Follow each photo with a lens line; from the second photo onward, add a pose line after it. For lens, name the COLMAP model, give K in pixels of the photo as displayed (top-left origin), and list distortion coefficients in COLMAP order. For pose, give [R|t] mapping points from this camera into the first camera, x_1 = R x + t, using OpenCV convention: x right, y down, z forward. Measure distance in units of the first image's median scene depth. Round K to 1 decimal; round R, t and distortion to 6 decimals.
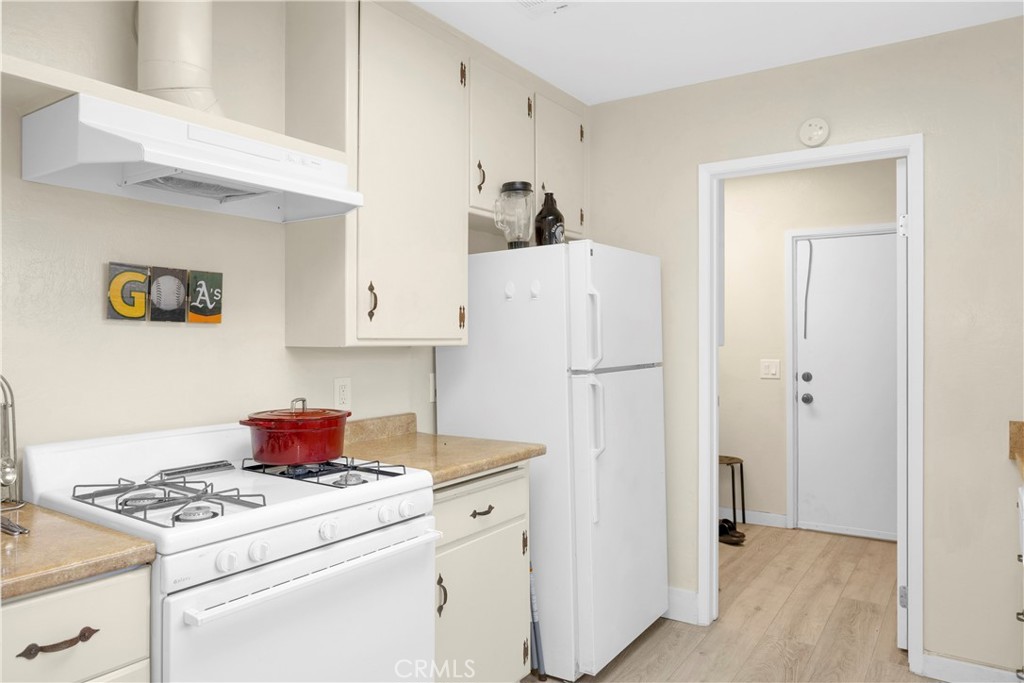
lens RADIAL K [[715.0, 0, 484.1], [0, 715.0, 339.9], [0, 0, 1]] dist [-0.005745, -0.000890]
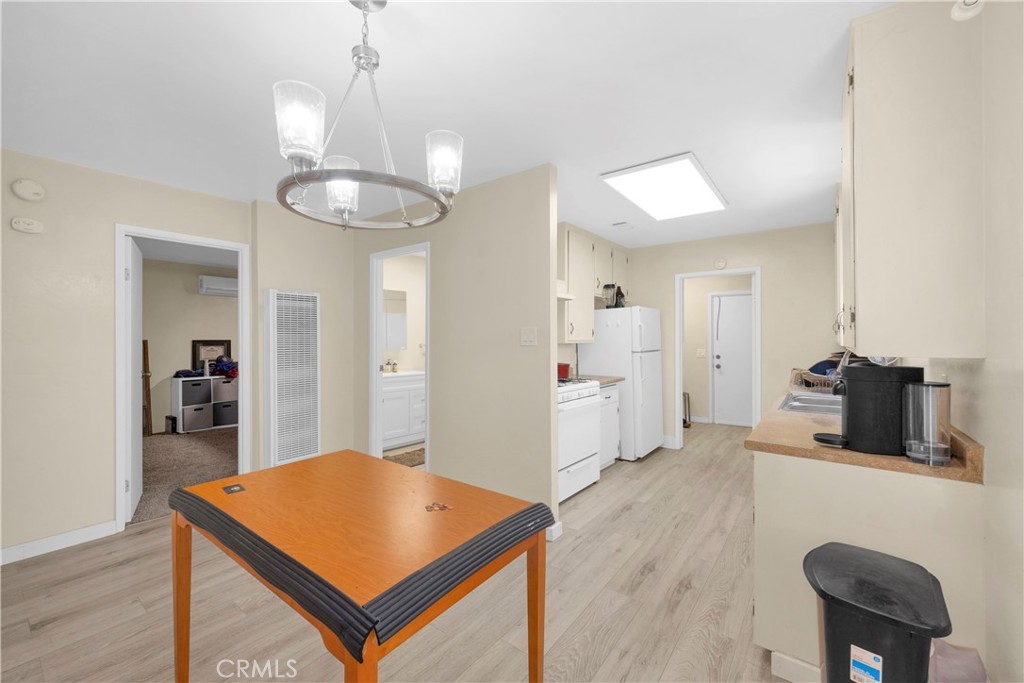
lens RADIAL K [[412.0, 0, 497.8], [0, 412.0, 340.5], [0, 0, 1]] dist [-0.001860, 0.000761]
pose [[0.997705, -0.000749, -0.067706, -0.295595], [0.000806, 0.999999, 0.000819, -0.003481], [0.067705, -0.000871, 0.997705, -0.661880]]
